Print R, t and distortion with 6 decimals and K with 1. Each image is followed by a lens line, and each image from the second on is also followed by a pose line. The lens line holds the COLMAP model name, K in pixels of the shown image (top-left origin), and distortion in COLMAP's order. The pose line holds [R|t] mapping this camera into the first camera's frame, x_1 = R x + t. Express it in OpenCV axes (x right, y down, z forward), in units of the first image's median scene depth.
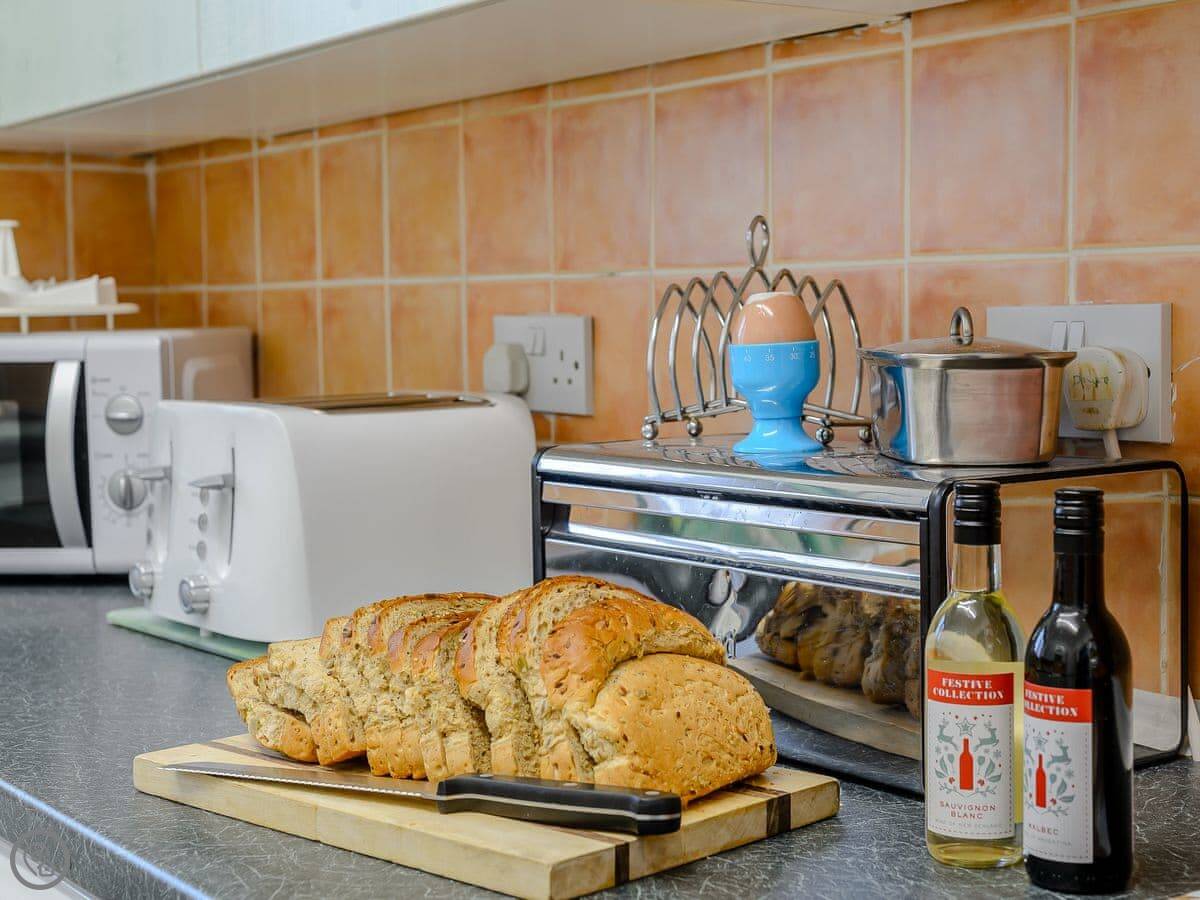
lens RADIAL K [[1947.0, 0, 600.0], [0, 1947.0, 450.0], [0, 0, 1]] dist [-0.023027, -0.140500]
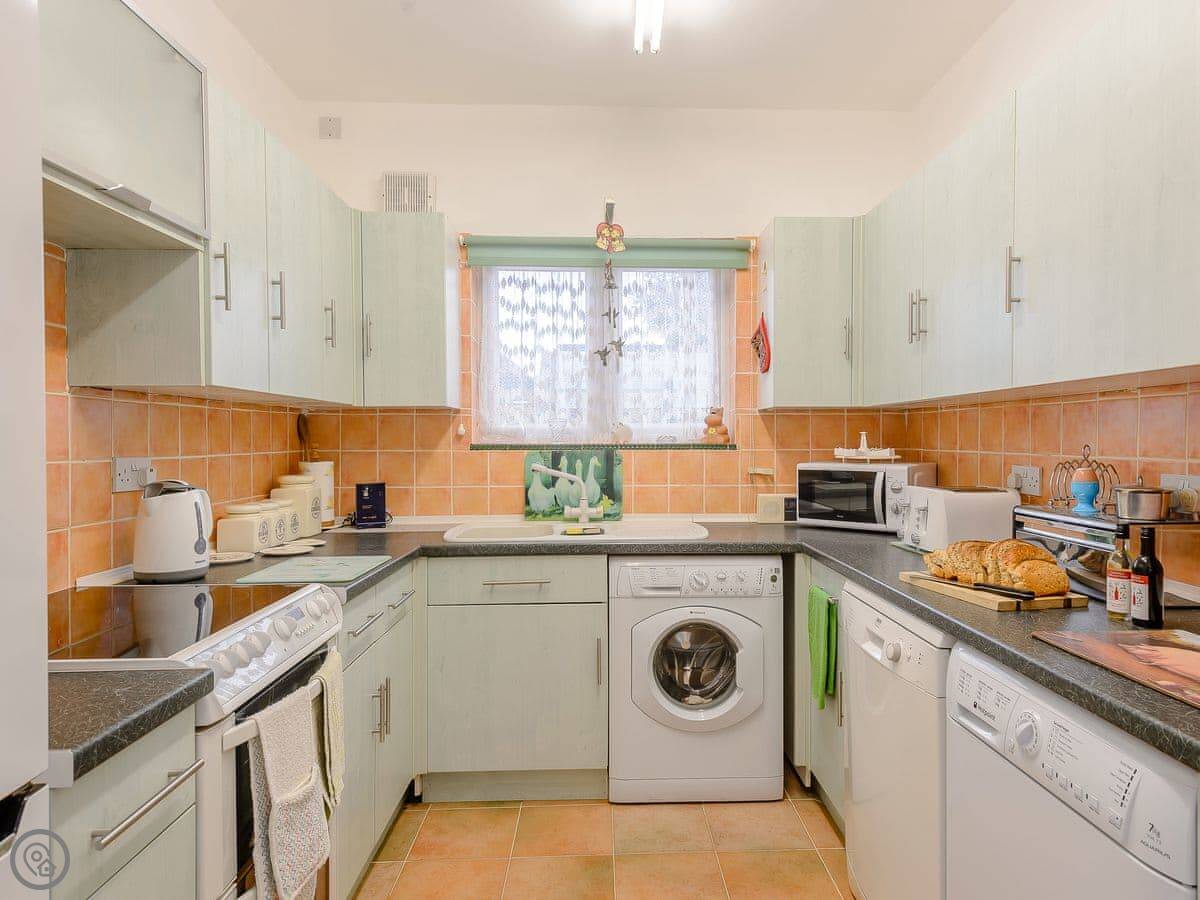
lens RADIAL K [[790.1, 0, 600.0], [0, 790.1, 450.0], [0, 0, 1]] dist [0.003990, -0.001155]
pose [[0.832067, 0.026537, -0.554040, 0.154091], [-0.051220, 0.998263, -0.029109, -0.024846], [0.552305, 0.052599, 0.831981, -0.751857]]
